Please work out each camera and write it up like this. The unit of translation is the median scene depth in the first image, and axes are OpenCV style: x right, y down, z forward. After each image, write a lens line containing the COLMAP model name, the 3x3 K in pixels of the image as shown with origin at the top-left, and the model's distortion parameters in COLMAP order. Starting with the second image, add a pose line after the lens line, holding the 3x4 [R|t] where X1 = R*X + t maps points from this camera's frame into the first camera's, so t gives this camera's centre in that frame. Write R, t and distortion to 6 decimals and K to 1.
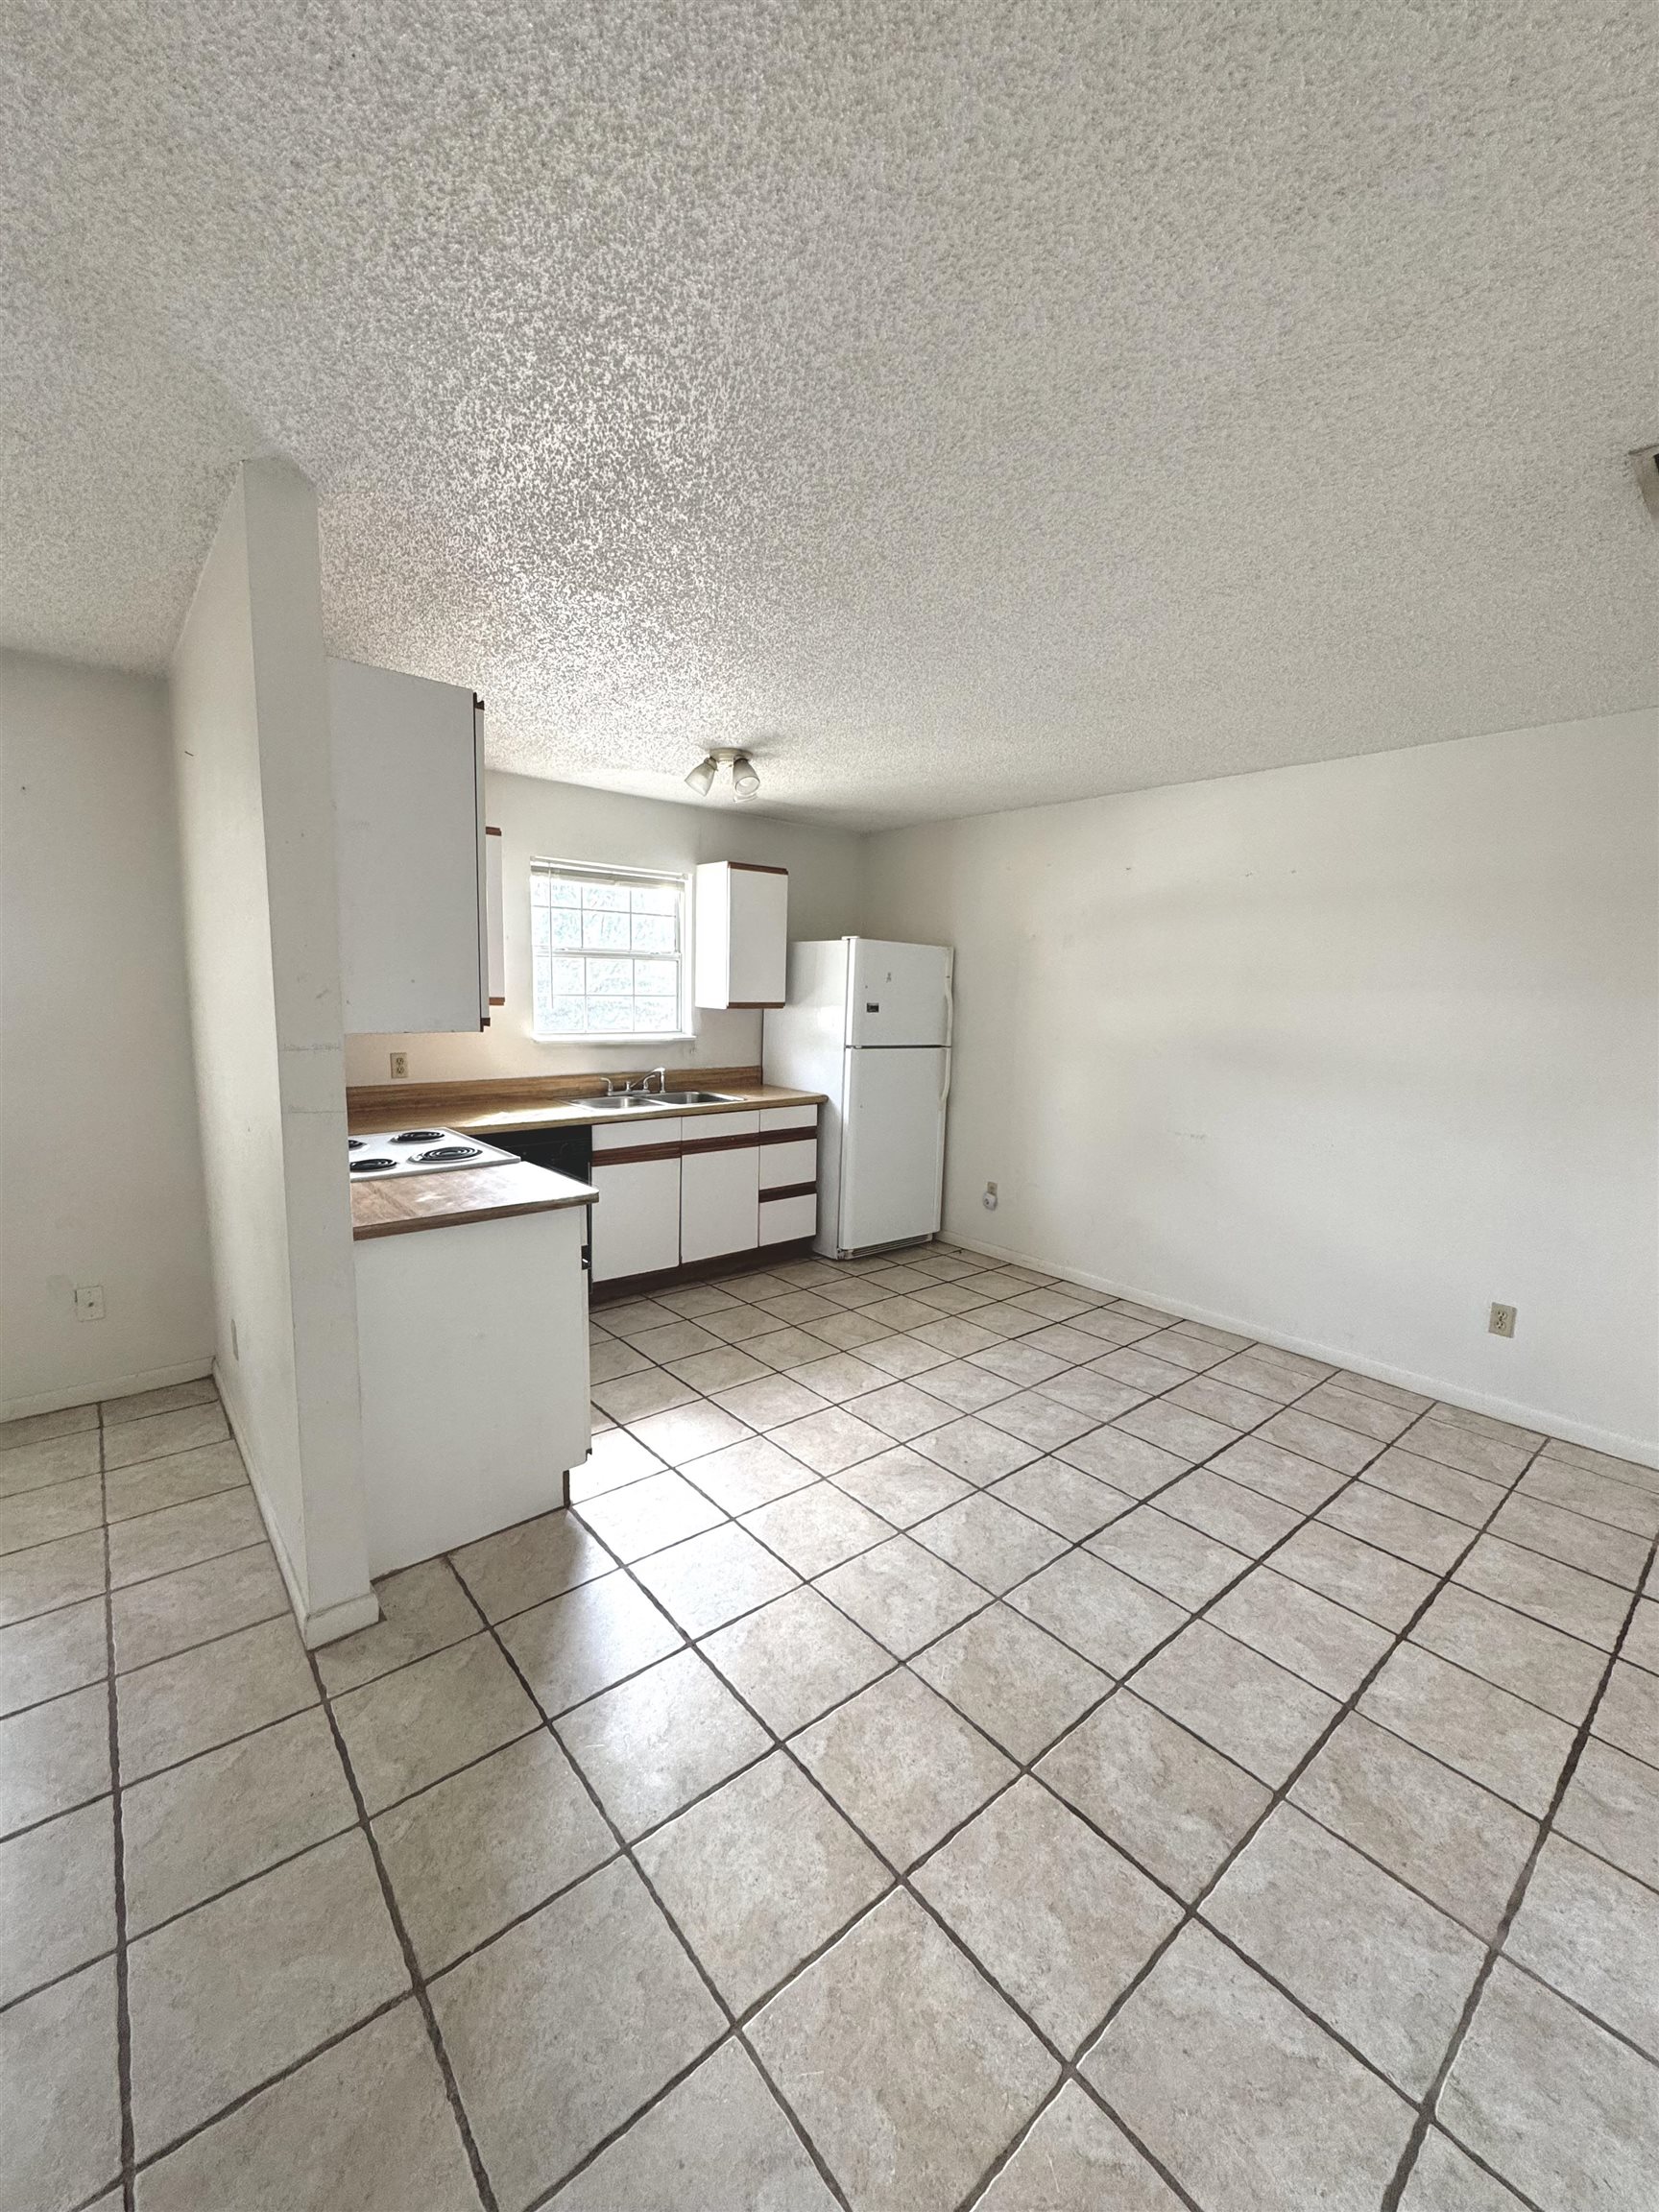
lens RADIAL K [[879.3, 0, 831.5], [0, 879.3, 1110.0], [0, 0, 1]] dist [-0.002946, -0.000054]
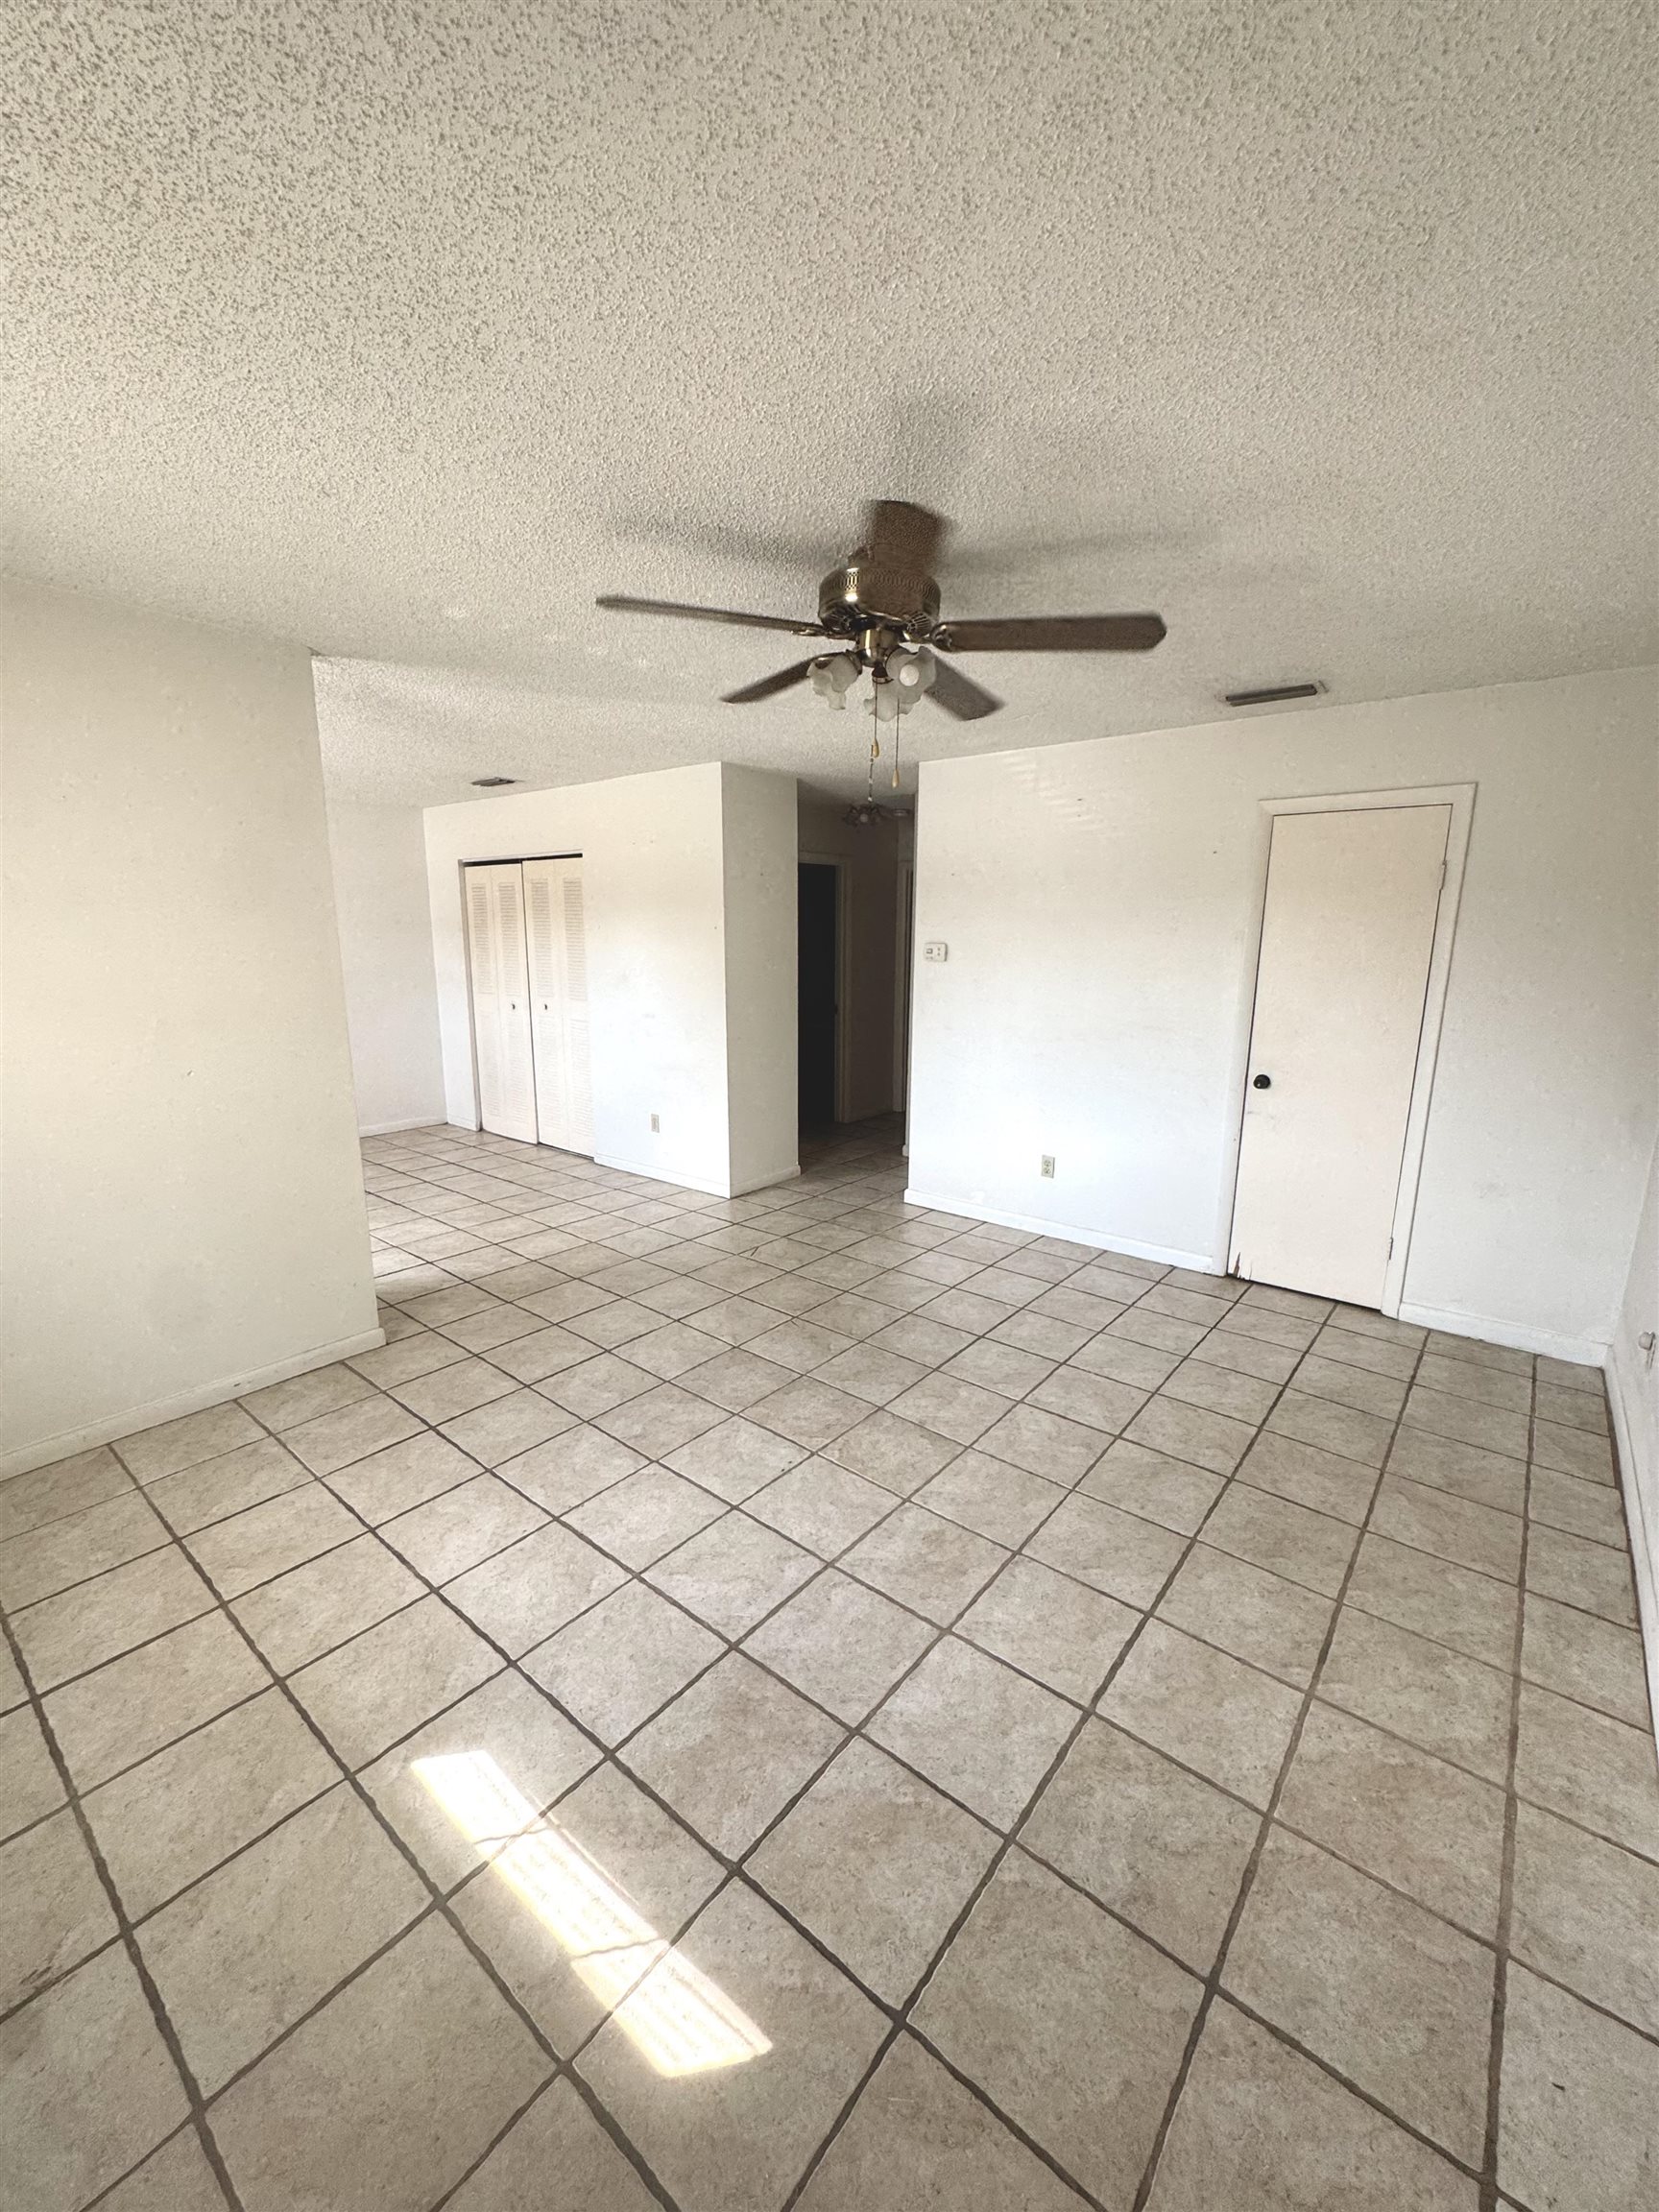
lens RADIAL K [[879.3, 0, 835.6], [0, 879.3, 1110.1], [0, 0, 1]] dist [-0.002946, -0.000054]
pose [[-0.190297, -0.224348, 0.955748, -1.291782], [0.124982, 0.960080, 0.250250, -0.079021], [-0.973738, 0.167073, -0.154661, 0.187469]]
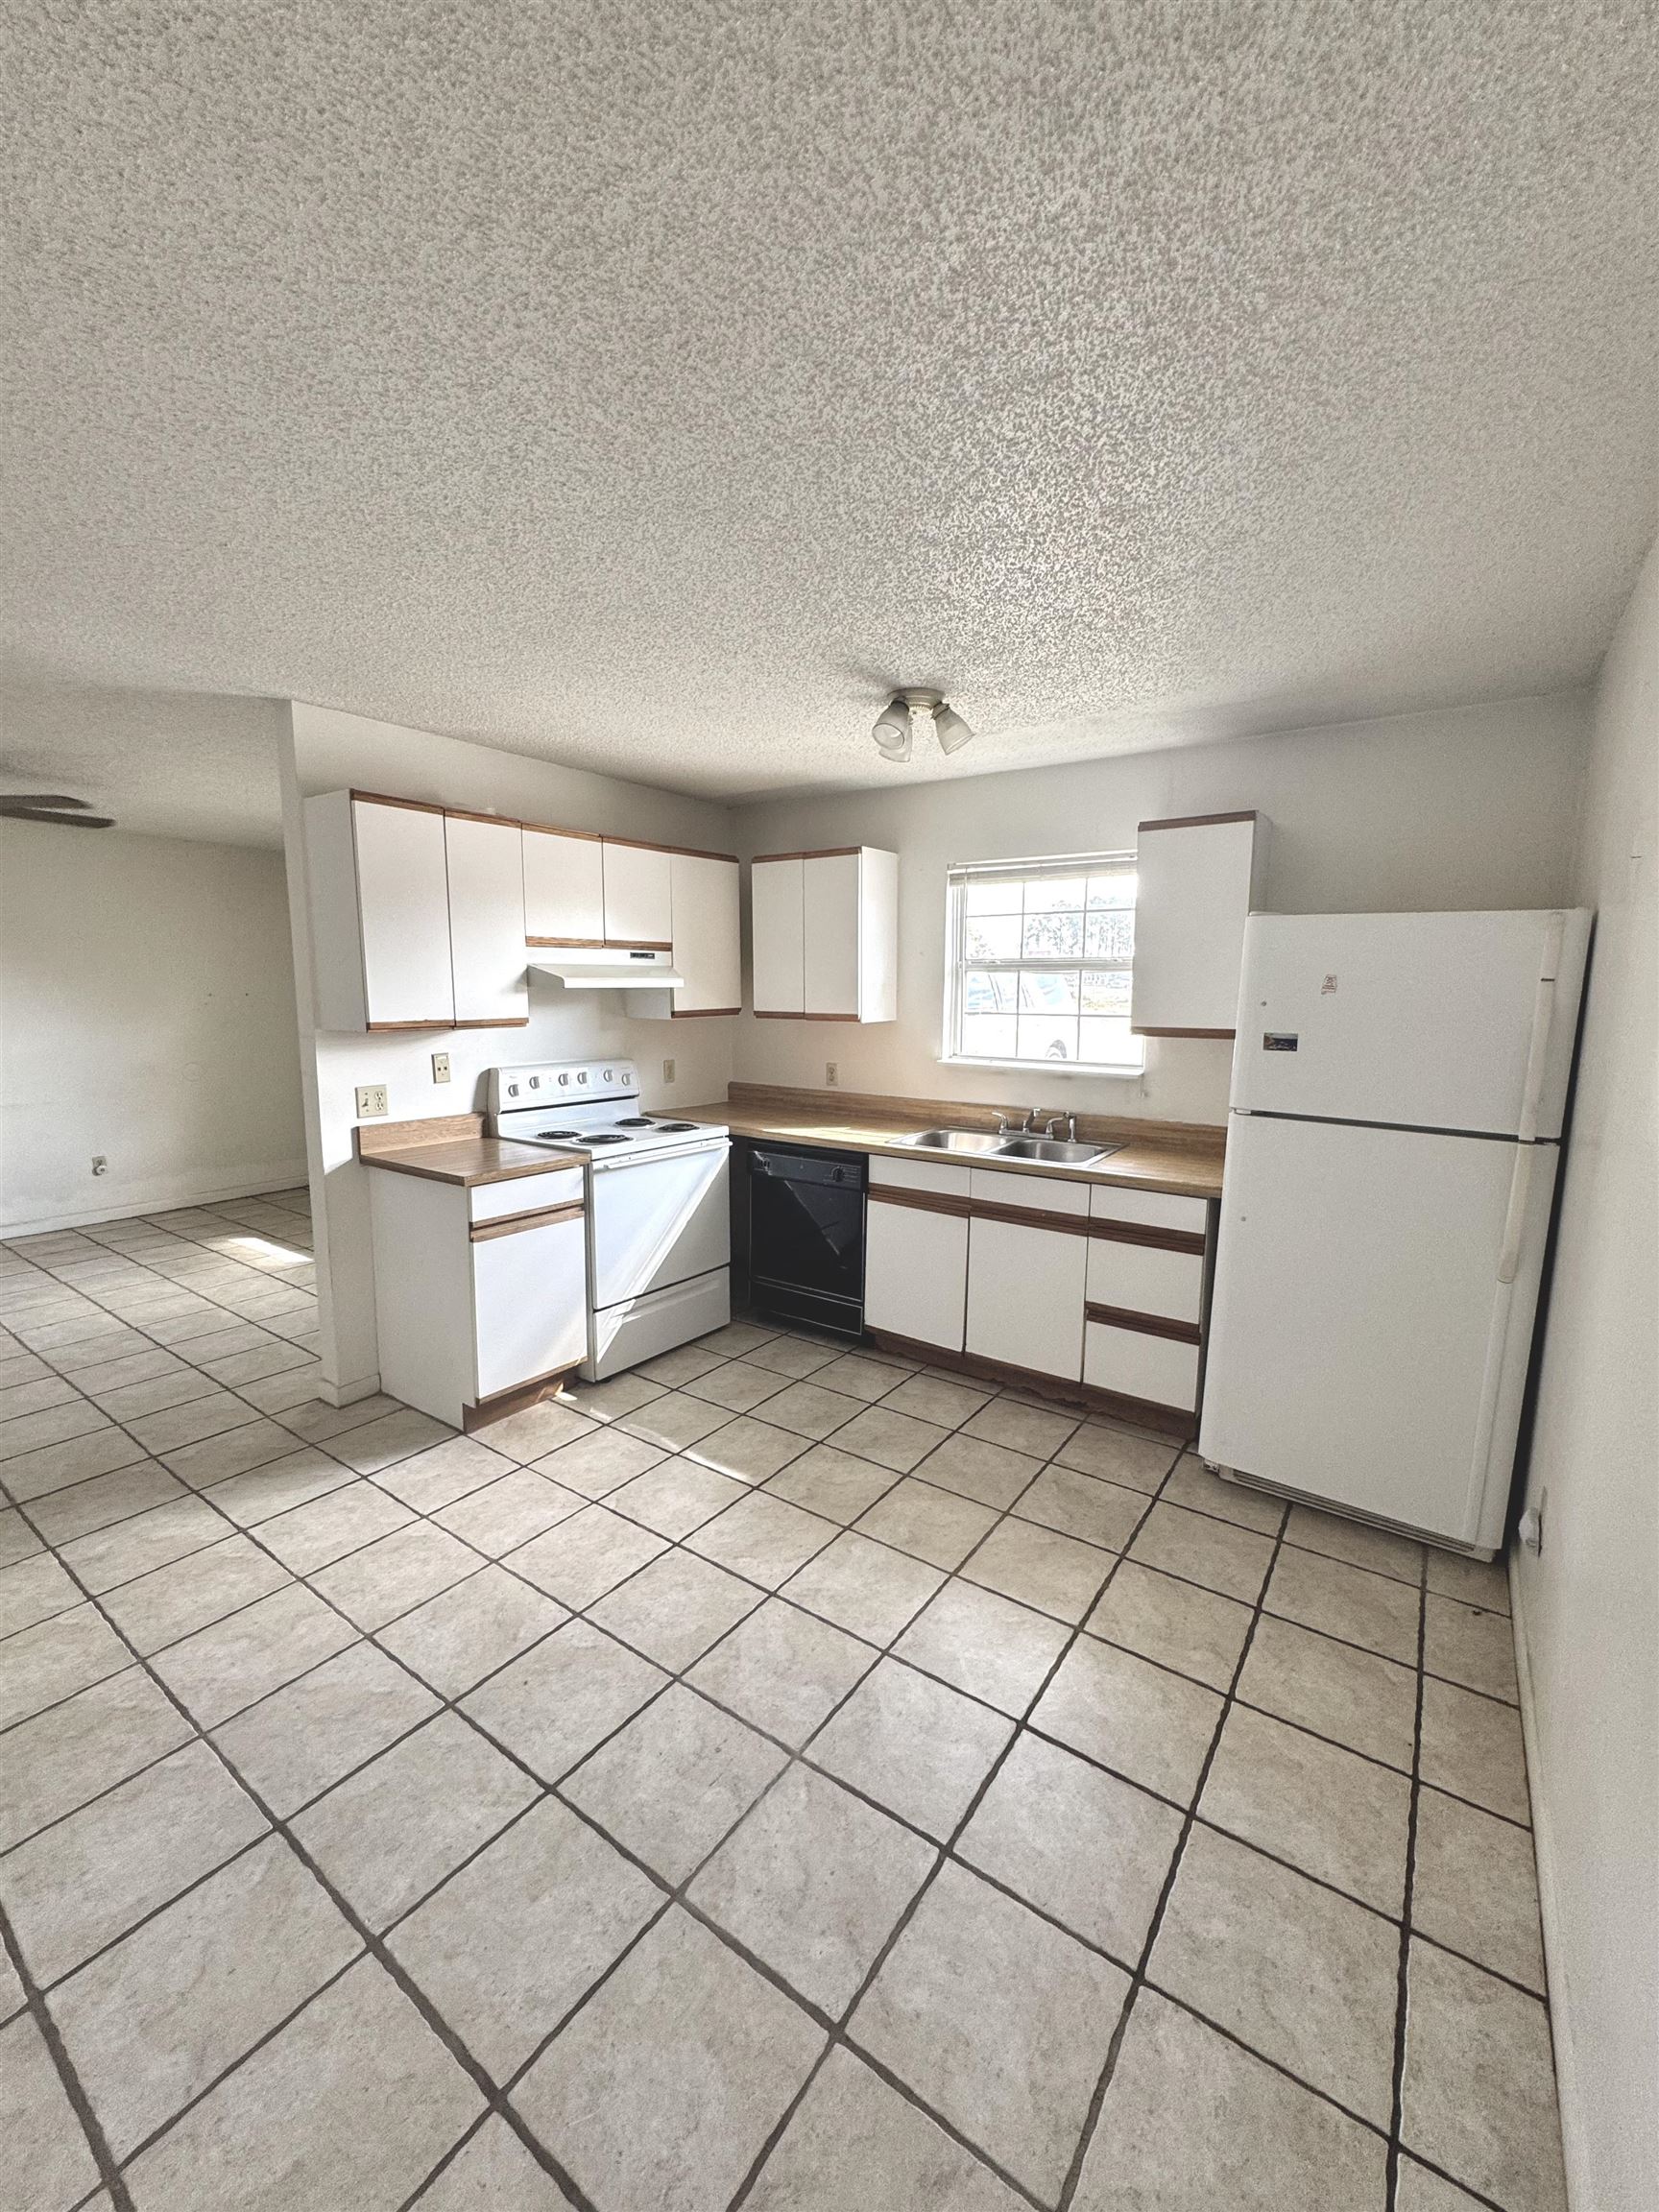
lens RADIAL K [[879.3, 0, 831.3], [0, 879.3, 1111.6], [0, 0, 1]] dist [-0.002946, -0.000054]
pose [[0.246729, 0.112526, -0.962529, 0.665277], [-0.139792, 0.986980, 0.079551, -0.105227], [0.958949, 0.114927, 0.259246, 0.806690]]
